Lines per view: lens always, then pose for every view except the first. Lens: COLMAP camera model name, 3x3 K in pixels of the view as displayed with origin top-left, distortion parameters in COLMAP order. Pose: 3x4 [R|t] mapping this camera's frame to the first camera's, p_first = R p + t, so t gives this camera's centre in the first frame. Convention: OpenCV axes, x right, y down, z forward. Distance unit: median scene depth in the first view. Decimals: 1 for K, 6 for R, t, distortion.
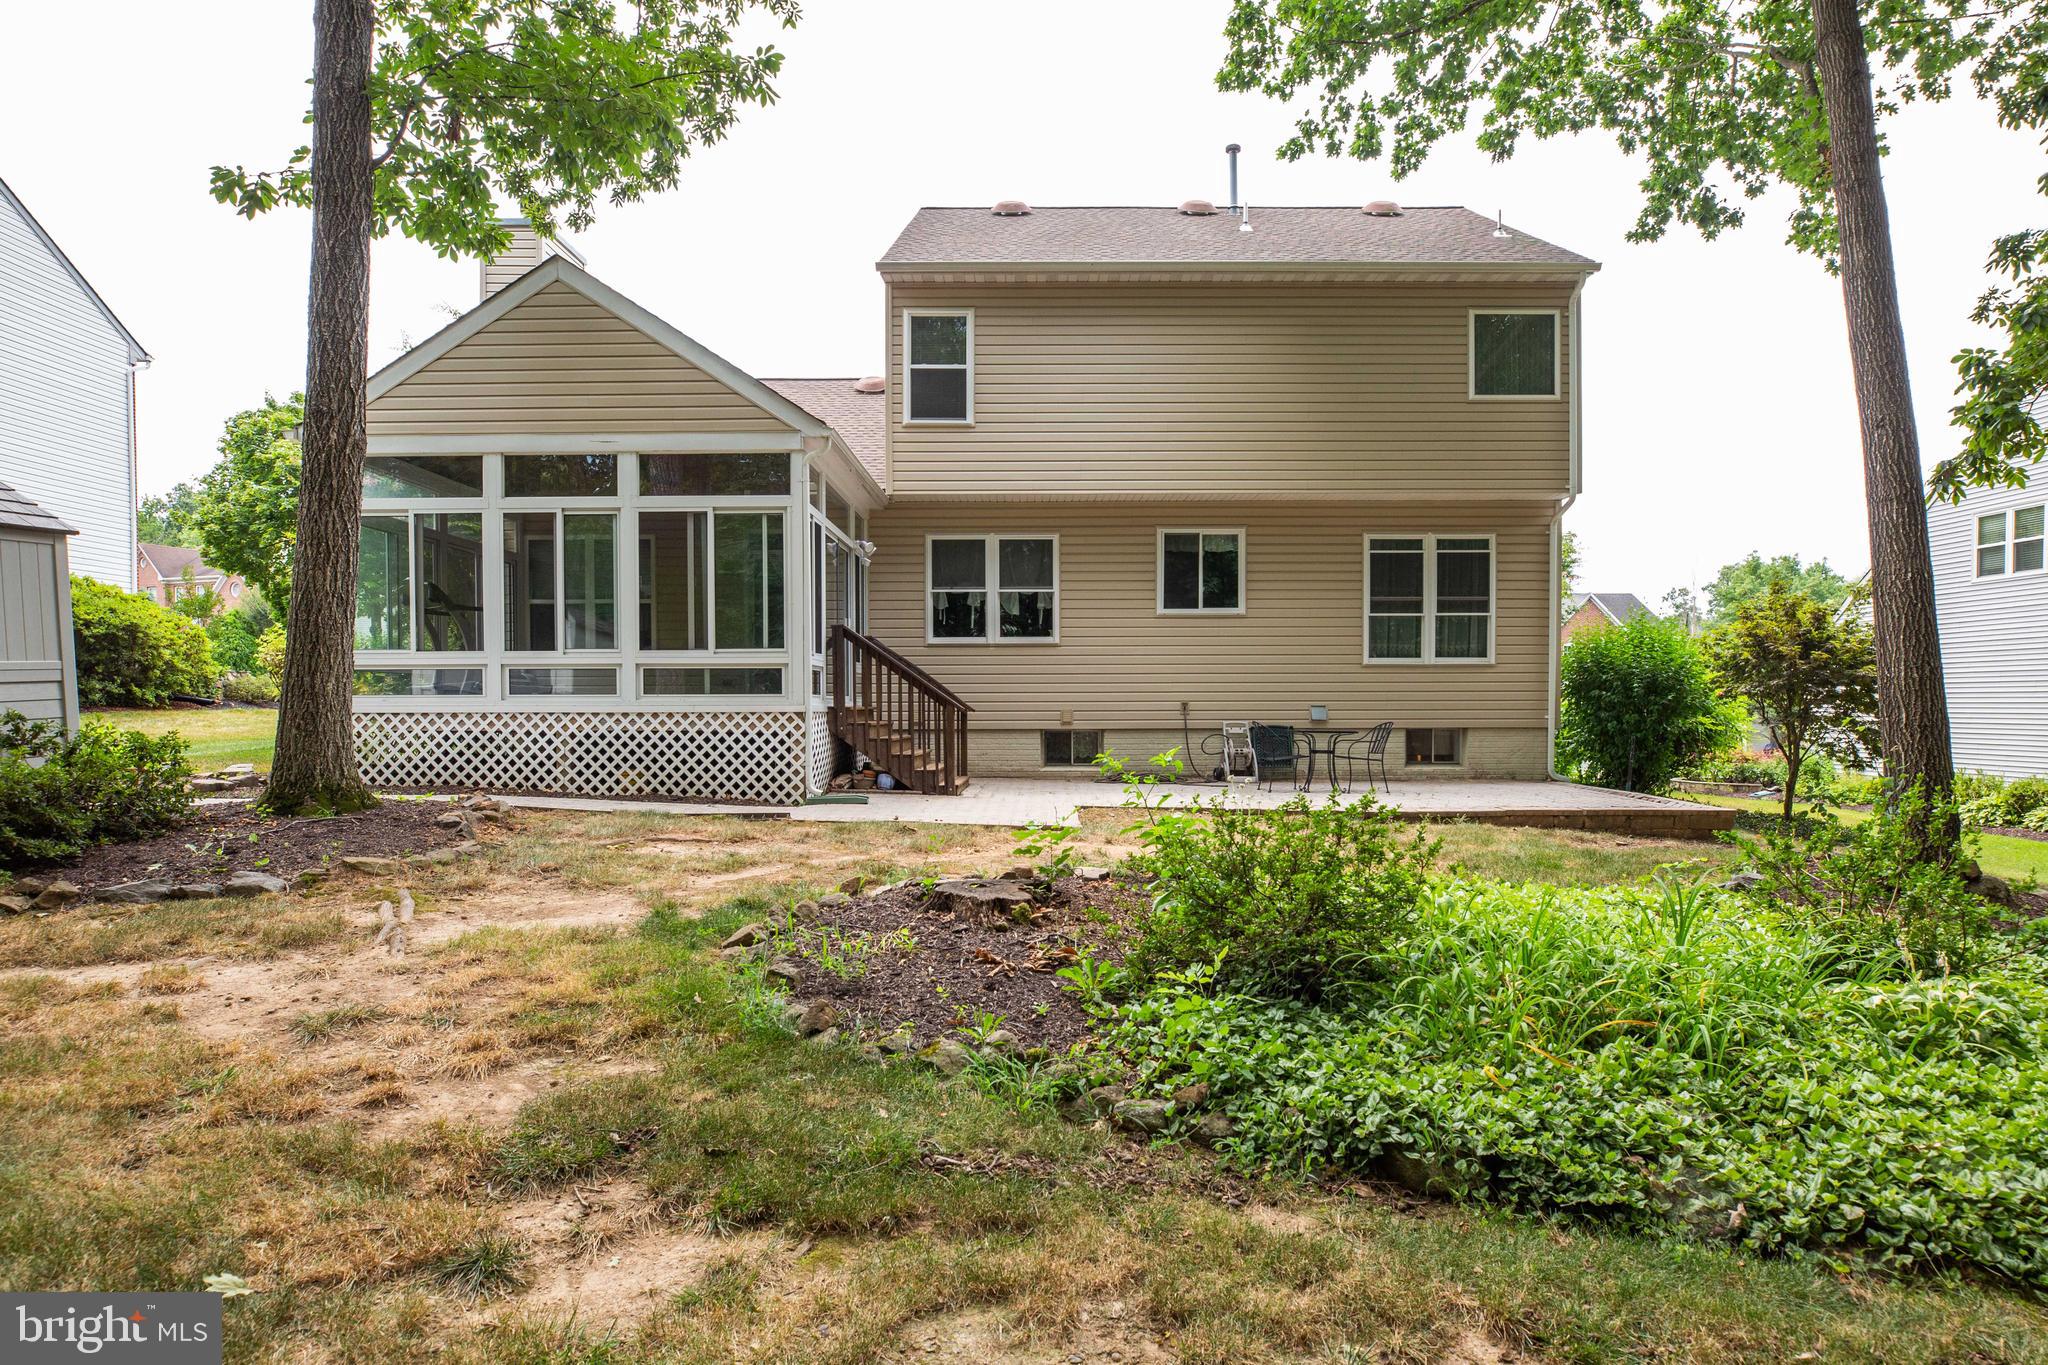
lens RADIAL K [[1133.5, 0, 1023.5], [0, 1133.5, 724.9], [0, 0, 1]] dist [-0.018865, 0.000387]
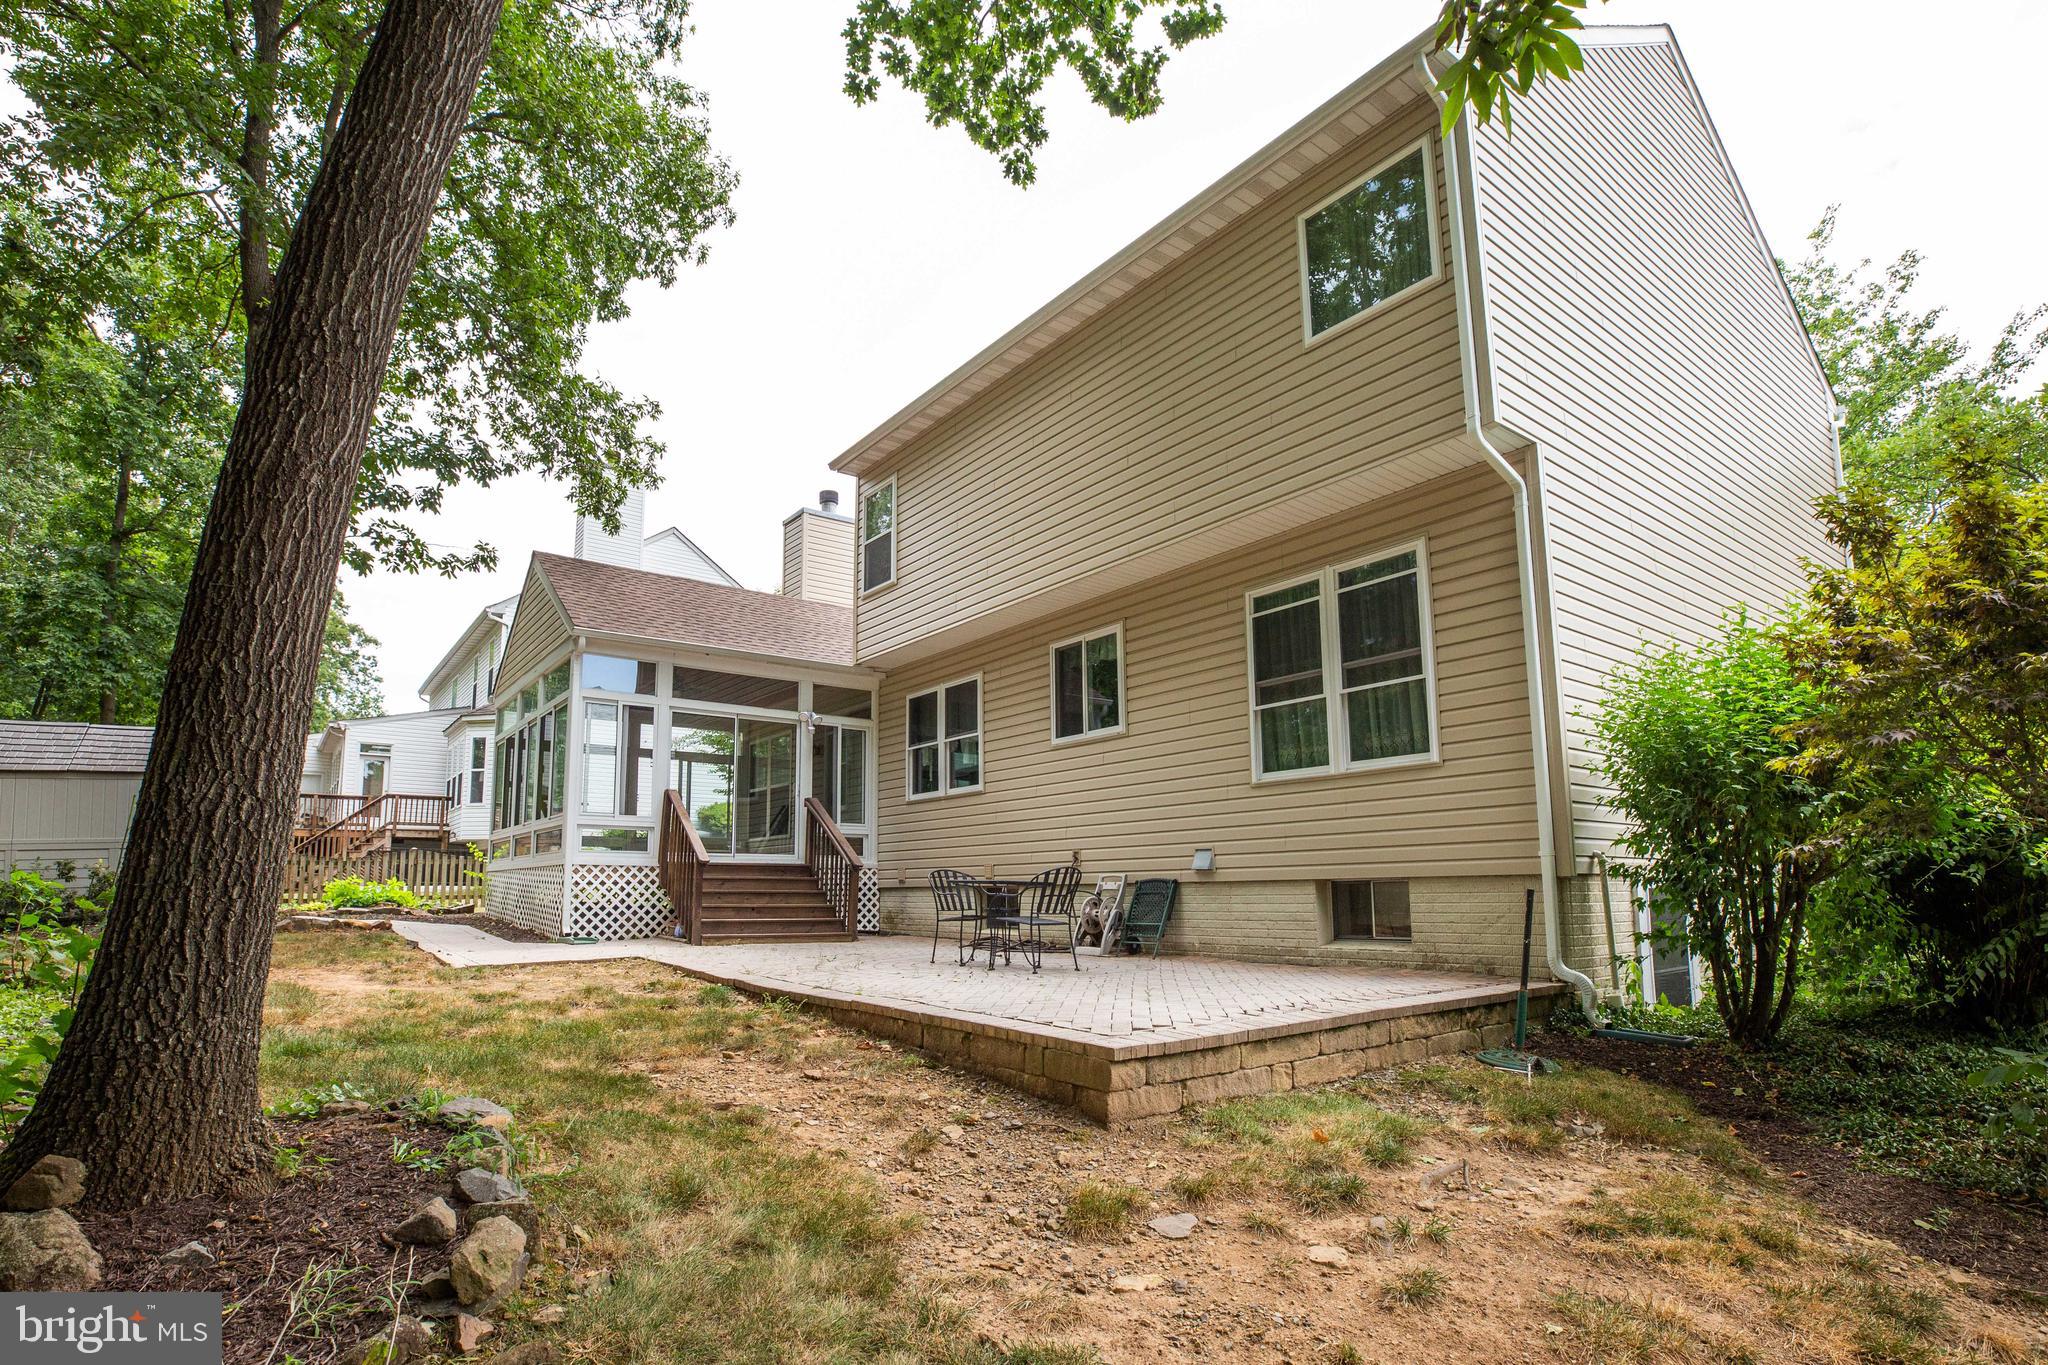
lens RADIAL K [[1004.0, 0, 1013.8], [0, 1004.0, 769.2], [0, 0, 1]] dist [-0.025942, 0.000032]
pose [[0.616930, -0.100072, -0.780630, 0.674370], [-0.023873, 0.989047, -0.145656, 0.026375], [0.786656, 0.108496, 0.607784, 0.537969]]
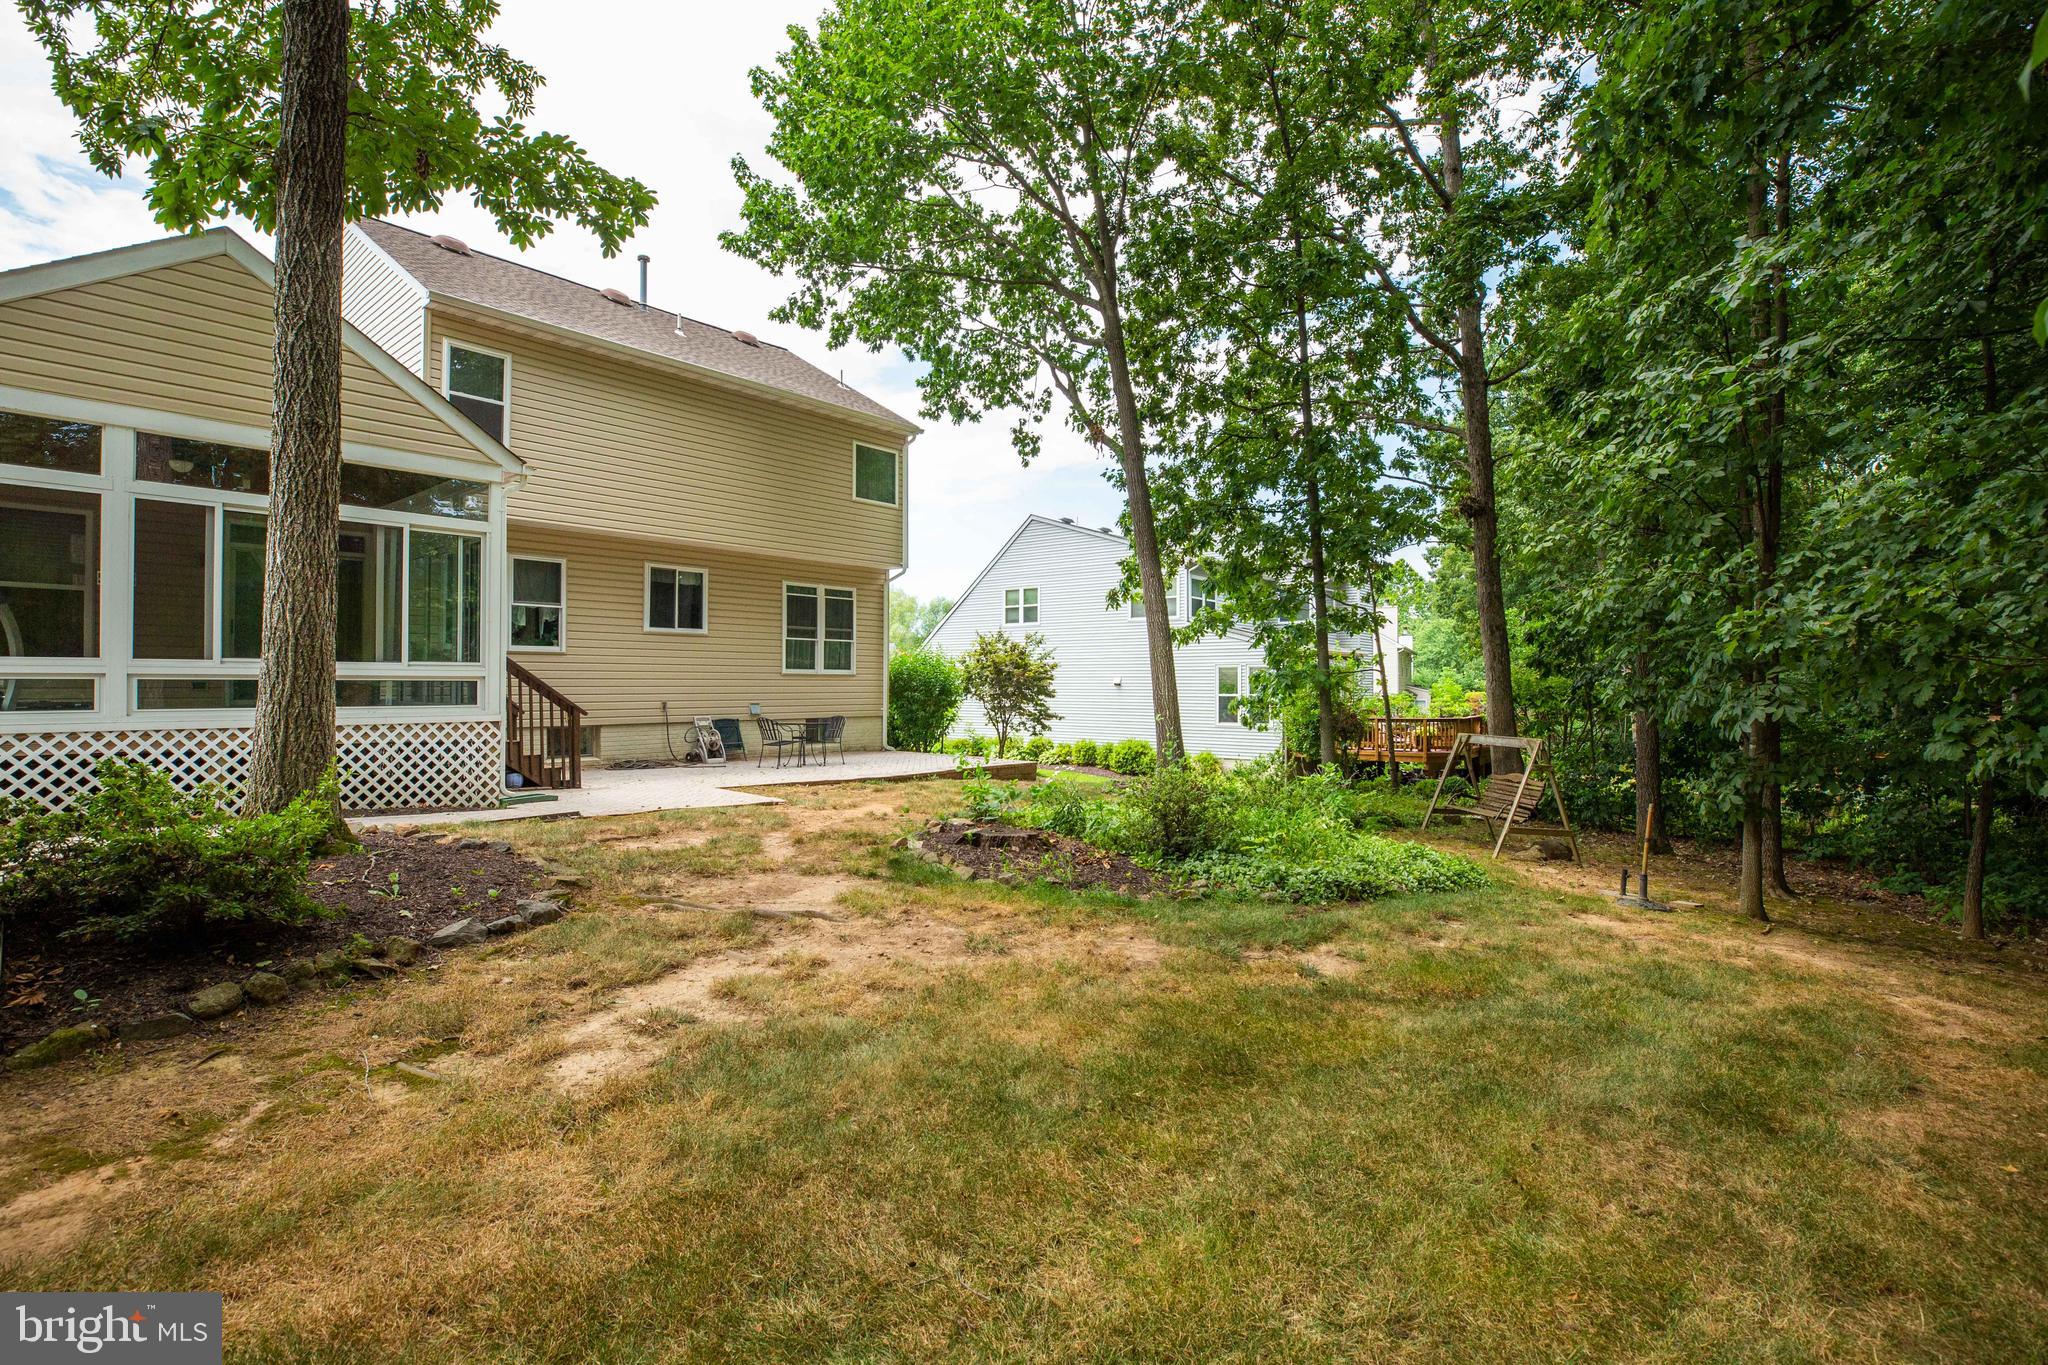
lens RADIAL K [[950.3, 0, 1022.4], [0, 950.3, 675.6], [0, 0, 1]] dist [-0.041330, 0.012415]
pose [[0.636165, 0.009793, 0.771491, -0.418418], [0.011761, 0.999680, -0.022388, -0.021277], [-0.771464, 0.023316, 0.635846, 0.023800]]
